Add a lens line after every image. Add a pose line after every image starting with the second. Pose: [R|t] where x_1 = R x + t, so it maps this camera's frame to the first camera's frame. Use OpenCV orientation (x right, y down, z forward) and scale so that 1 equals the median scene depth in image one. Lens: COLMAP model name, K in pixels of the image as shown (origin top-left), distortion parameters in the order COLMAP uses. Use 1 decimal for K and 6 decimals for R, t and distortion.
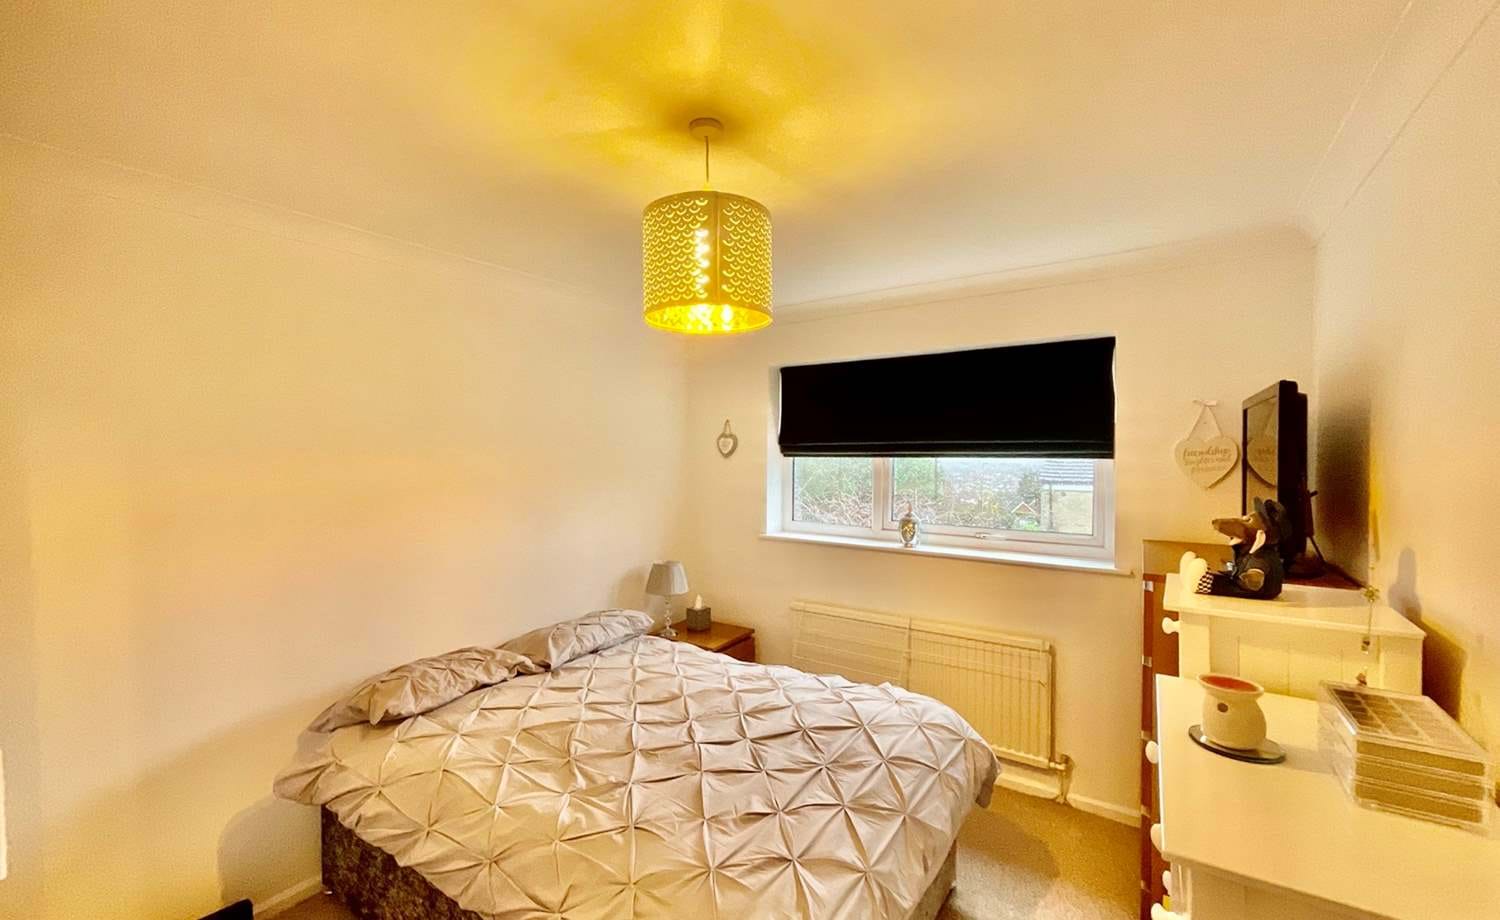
lens RADIAL K [[606.2, 0, 750.0], [0, 606.2, 460.0], [0, 0, 1]] dist [0.001142, 0.000033]
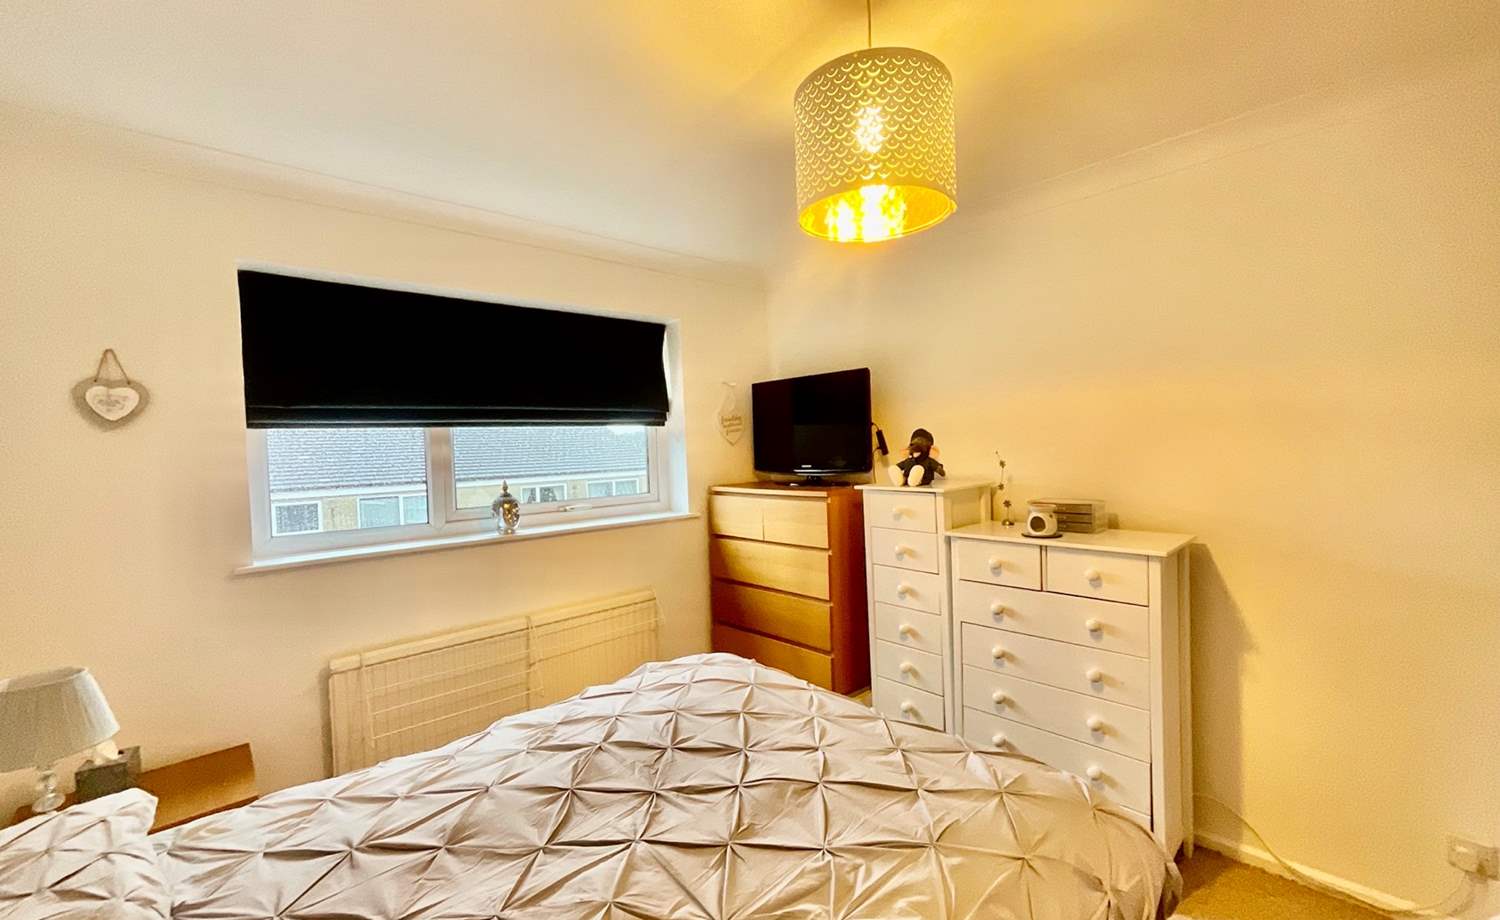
lens RADIAL K [[606.2, 0, 750.0], [0, 606.2, 460.0], [0, 0, 1]] dist [0.001142, 0.000033]
pose [[0.228098, -0.033634, 0.973057, -0.485443], [0.043728, 0.998749, 0.024271, 0.039091], [-0.972656, 0.037013, 0.229284, 0.506884]]
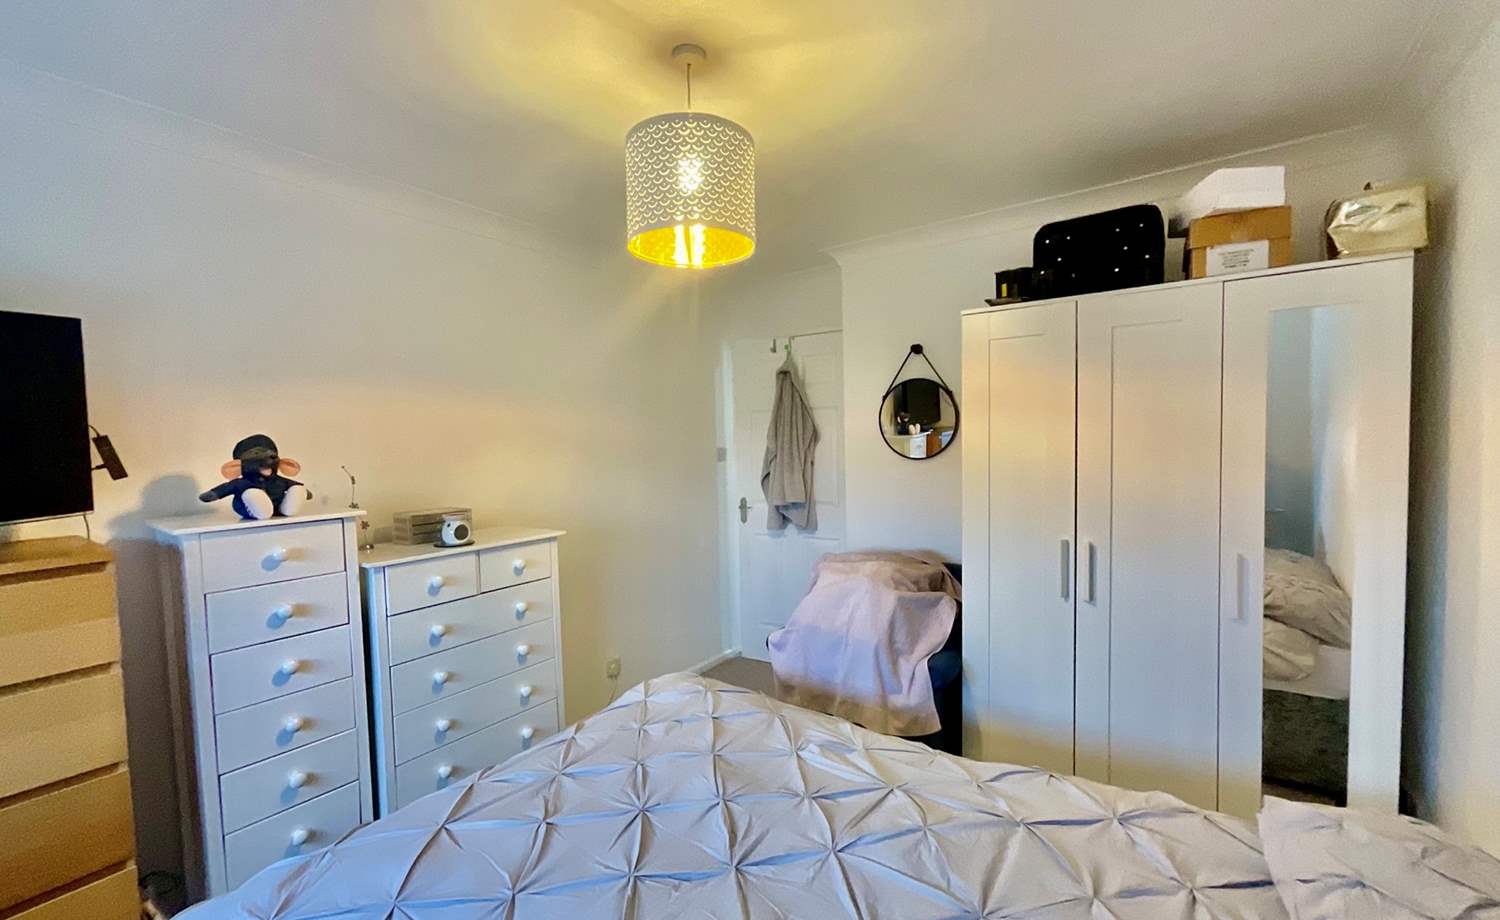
lens RADIAL K [[606.2, 0, 750.0], [0, 606.2, 460.0], [0, 0, 1]] dist [0.001142, 0.000033]
pose [[-0.999026, 0.024402, 0.036761, -0.105636], [0.026098, 0.998583, 0.046375, 0.035949], [-0.035577, 0.047289, -0.998247, 1.024640]]
